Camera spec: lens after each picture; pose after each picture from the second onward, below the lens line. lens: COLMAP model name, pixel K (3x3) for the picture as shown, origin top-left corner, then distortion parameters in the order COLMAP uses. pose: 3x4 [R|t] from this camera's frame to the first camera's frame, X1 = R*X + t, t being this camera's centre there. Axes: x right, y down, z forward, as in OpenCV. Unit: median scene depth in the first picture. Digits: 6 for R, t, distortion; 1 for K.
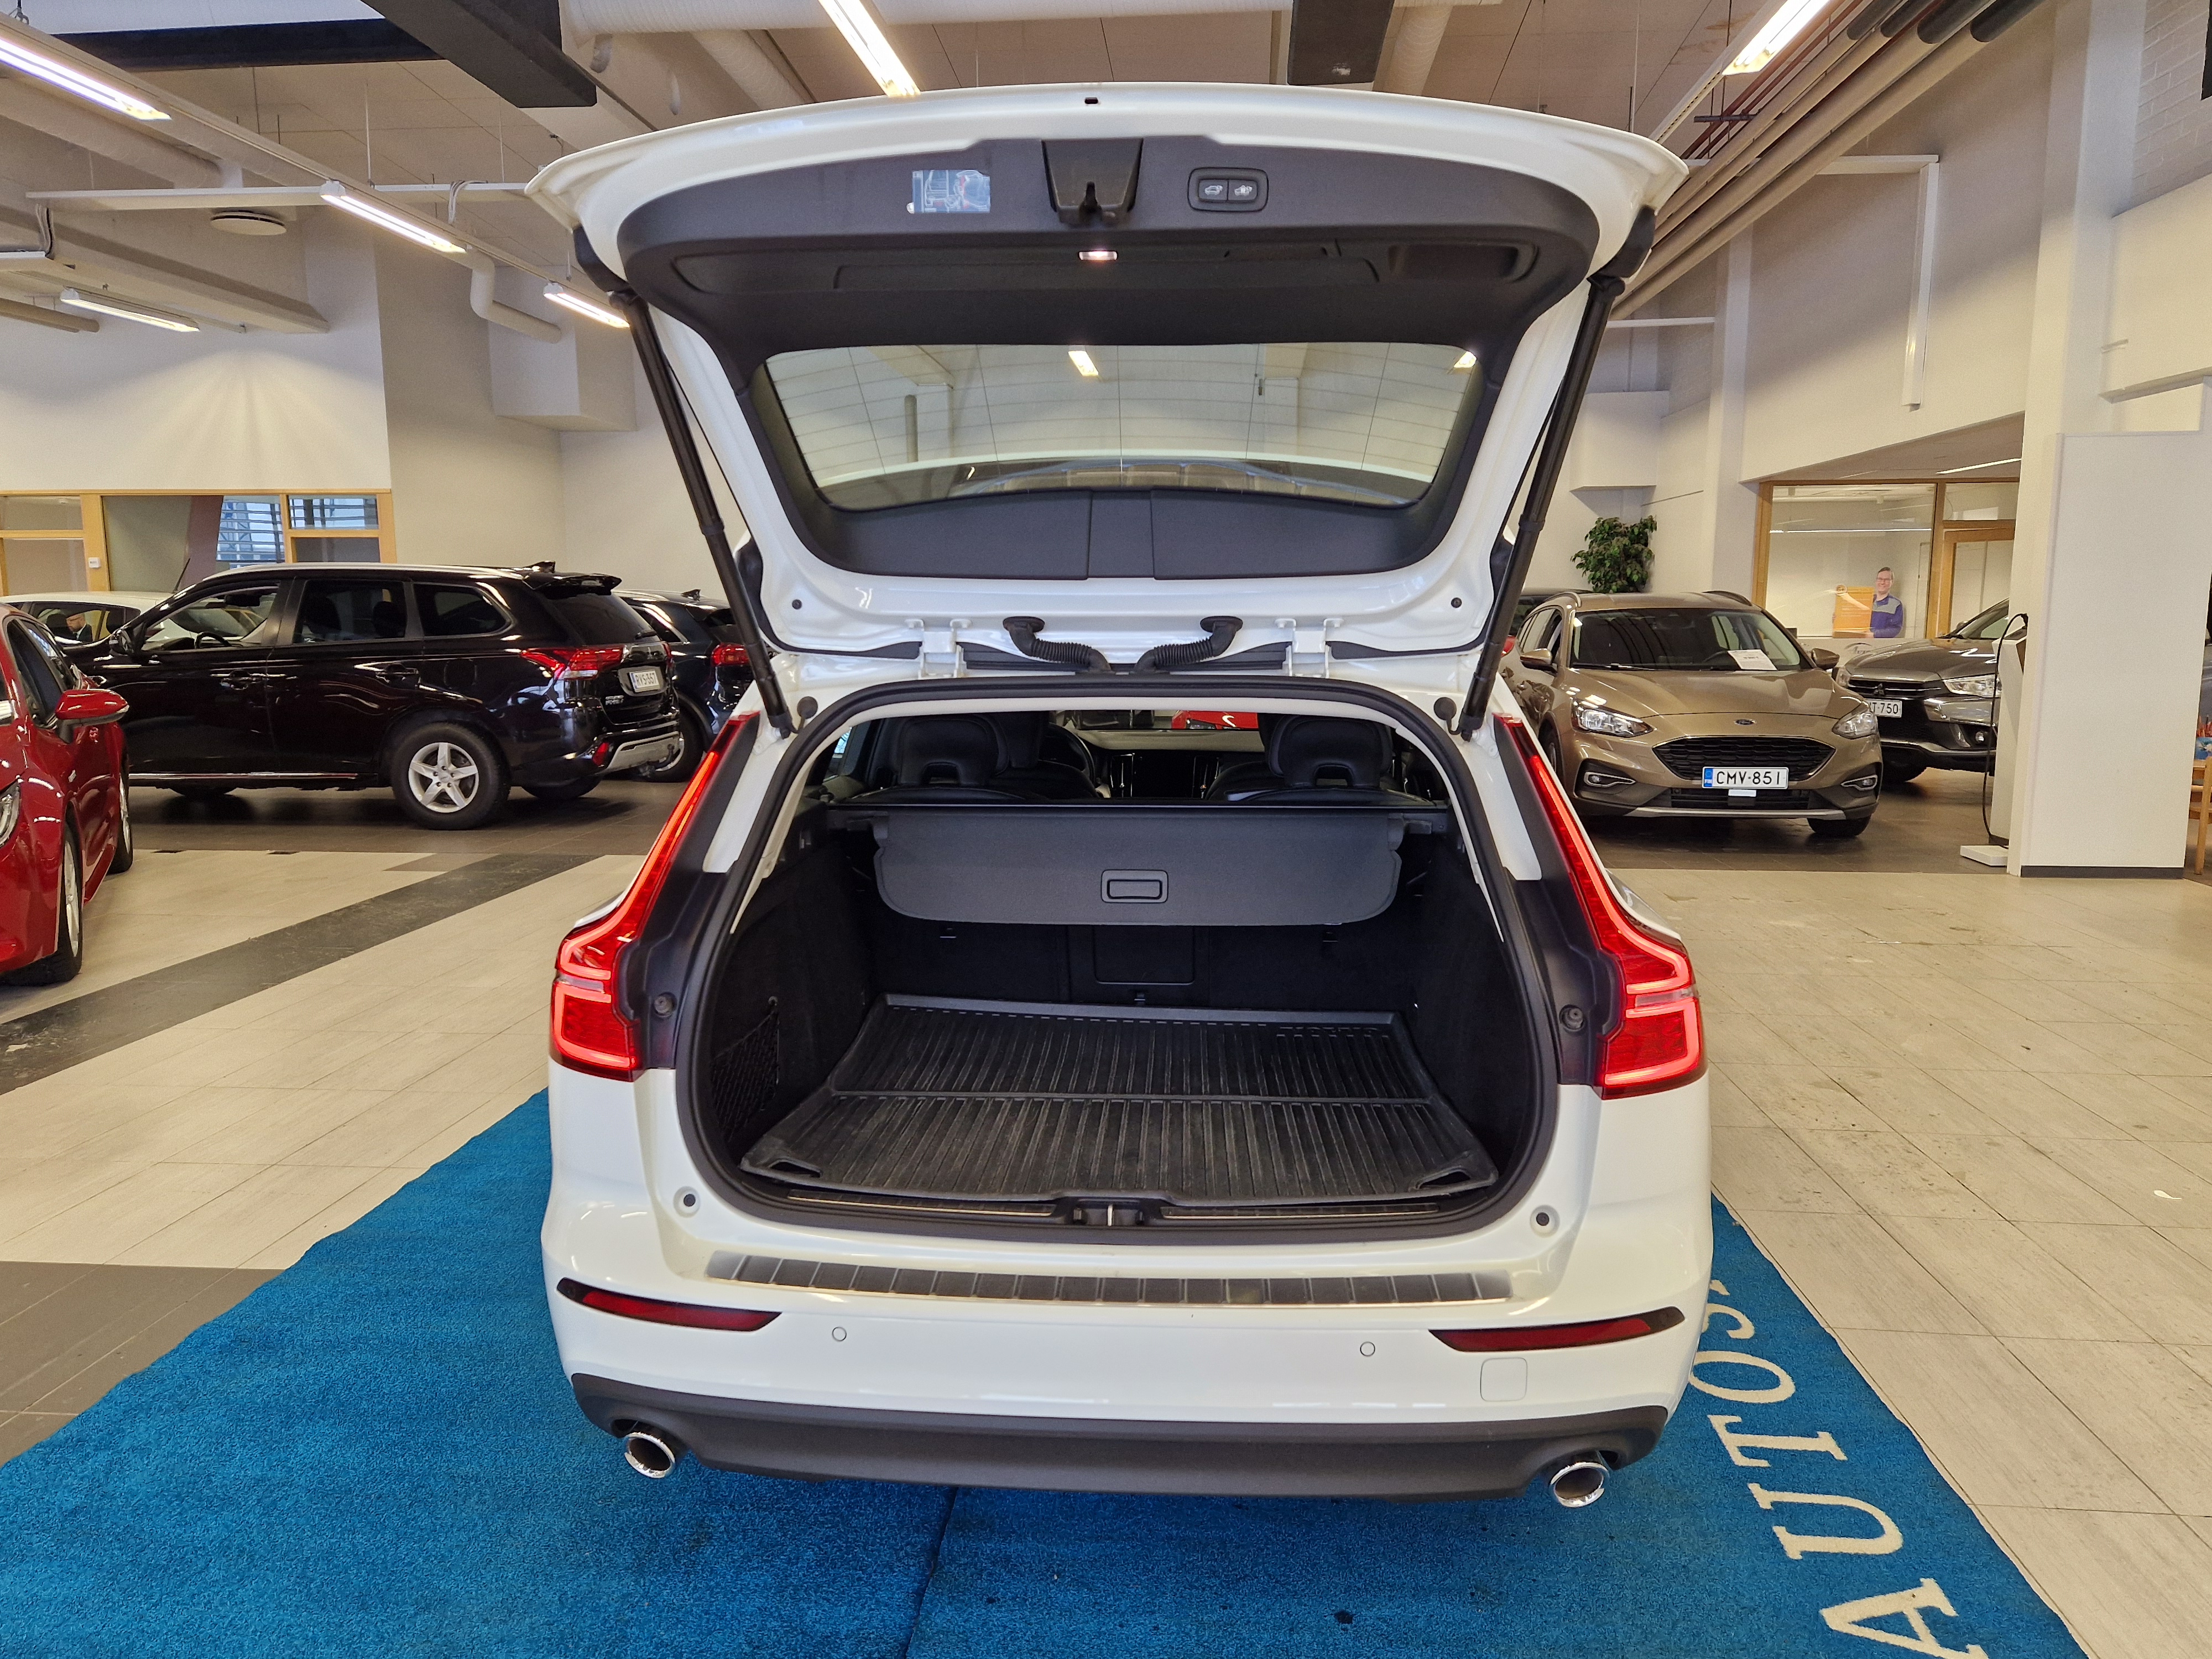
lens RADIAL K [[1508.7, 0, 1109.5], [0, 1508.7, 833.0], [0, 0, 1]] dist [0.049965, -0.031001]
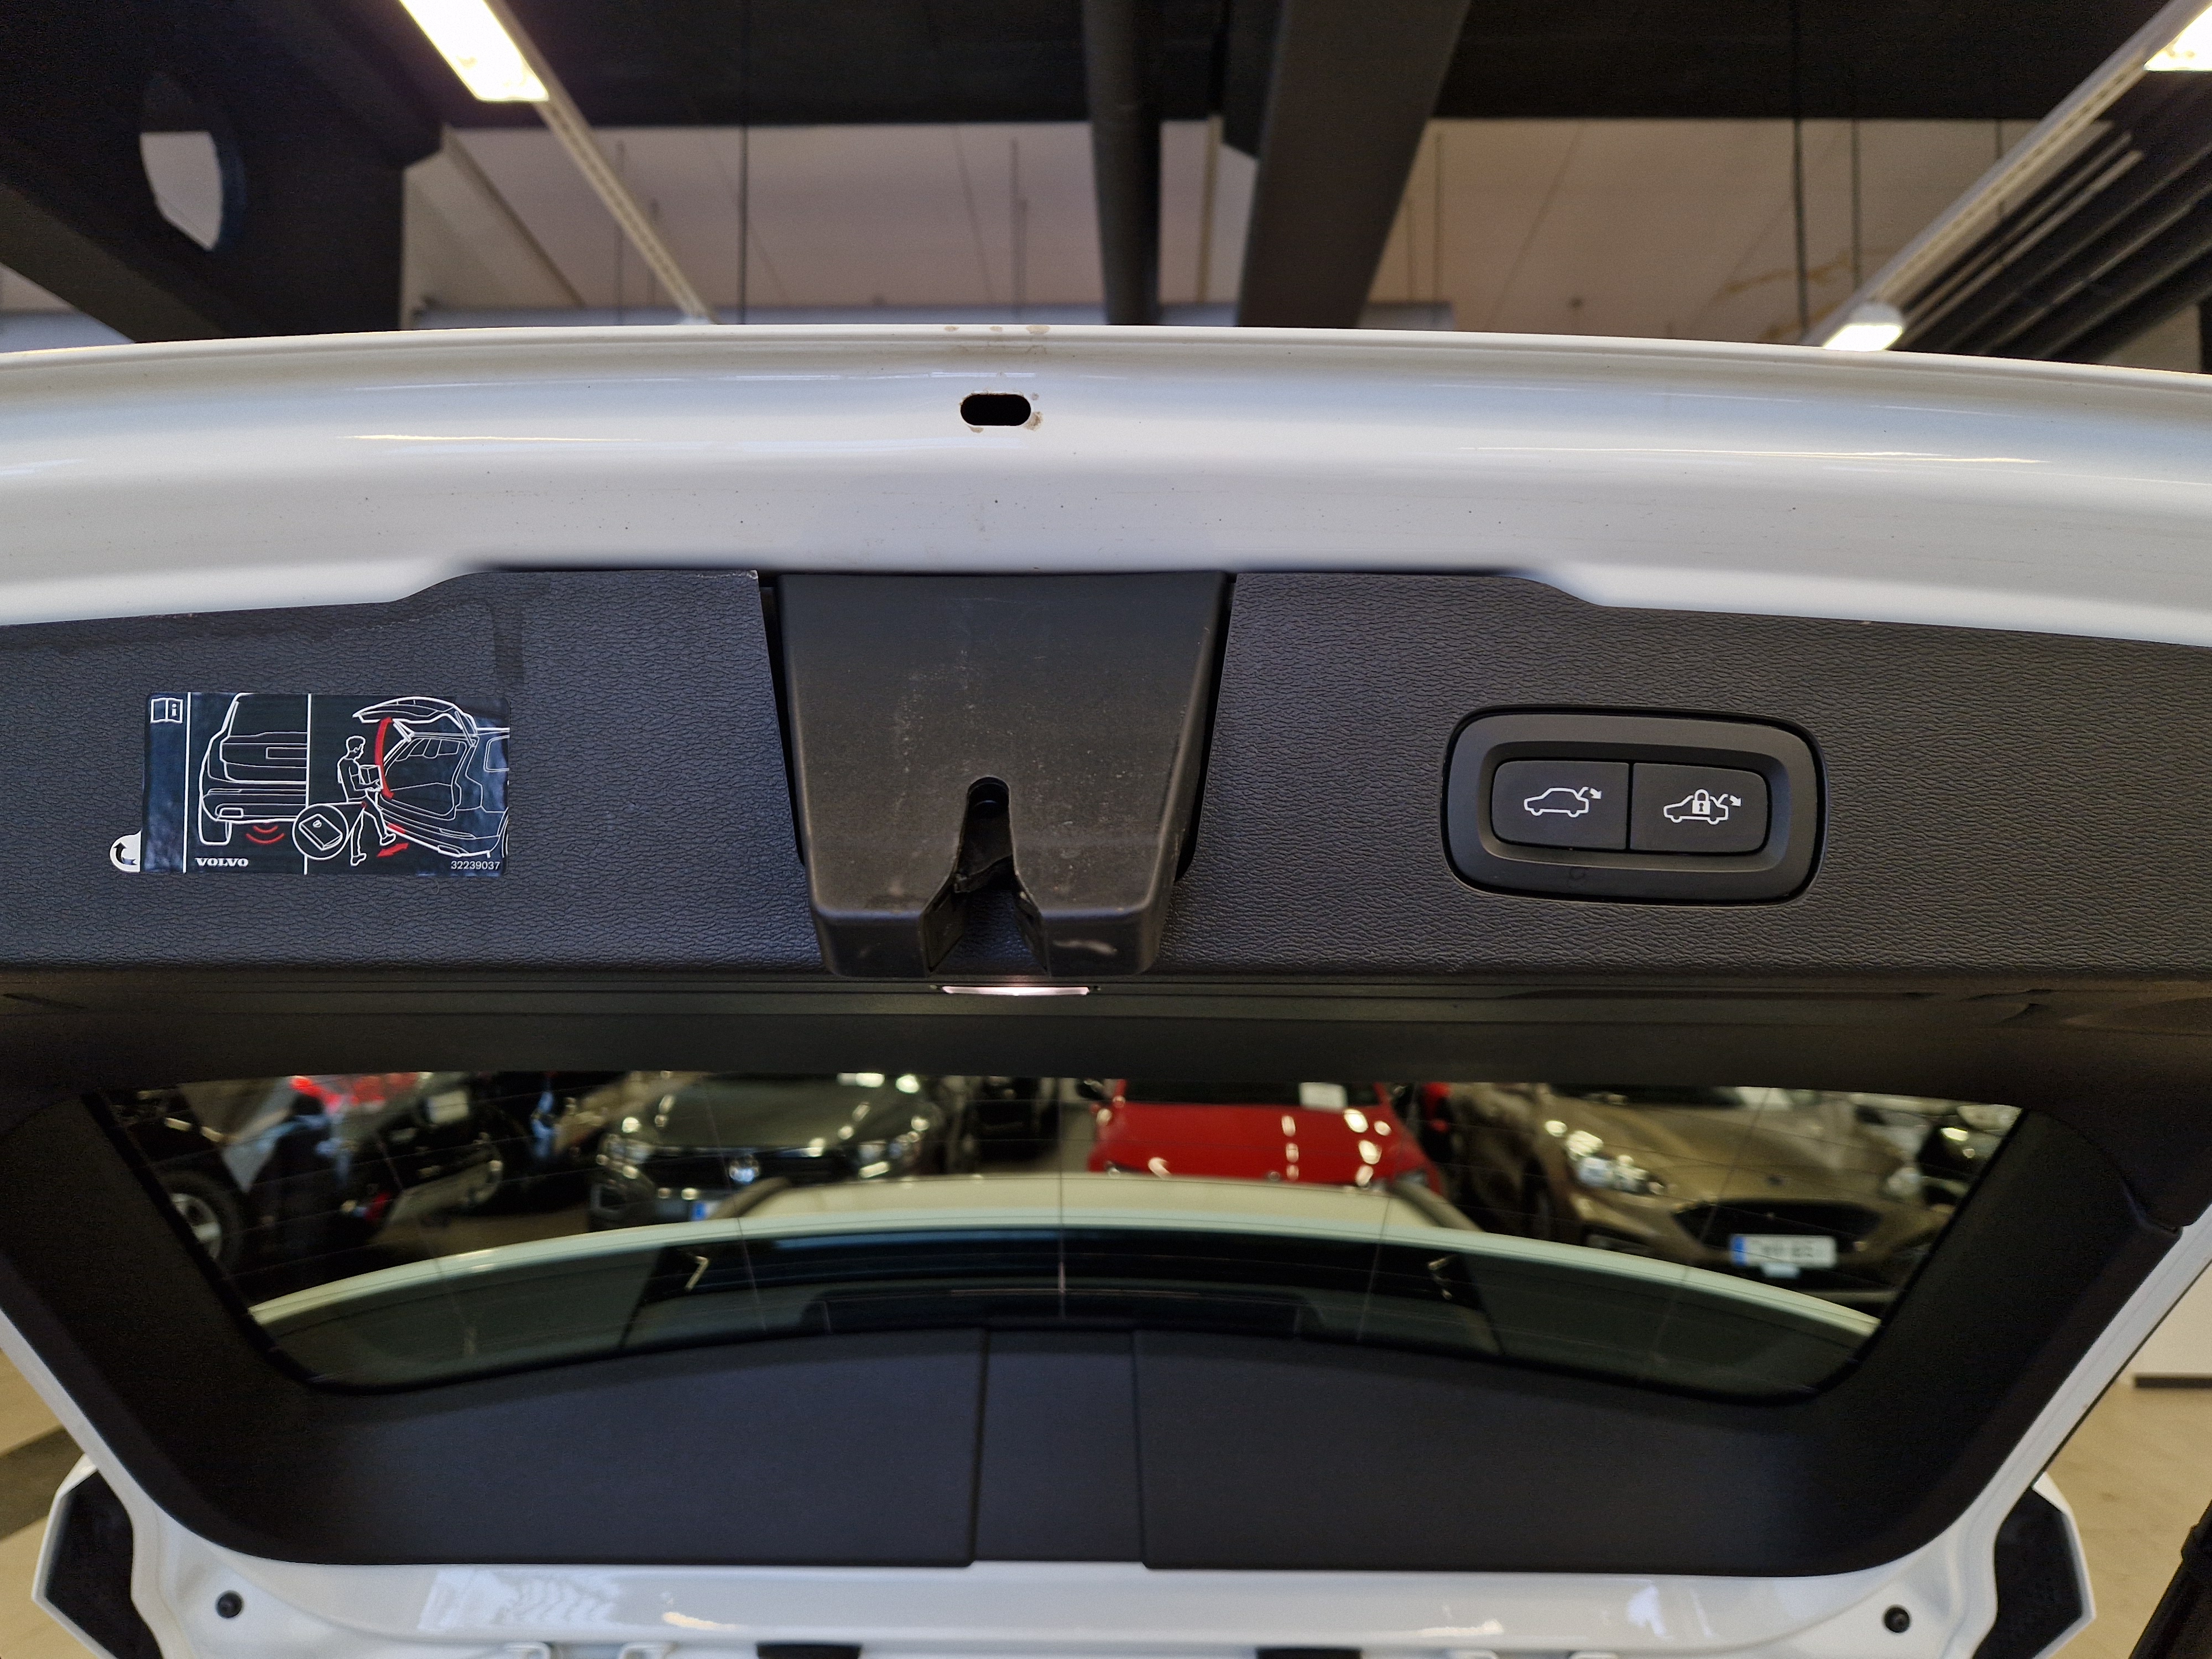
lens RADIAL K [[1508.7, 0, 1104.0], [0, 1508.7, 826.4], [0, 0, 1]] dist [0.049965, -0.031001]
pose [[0.998174, 0.009929, 0.059582, -0.001820], [0.003681, 0.974566, -0.224071, -0.076826], [-0.060292, 0.223881, 0.972750, 0.164676]]
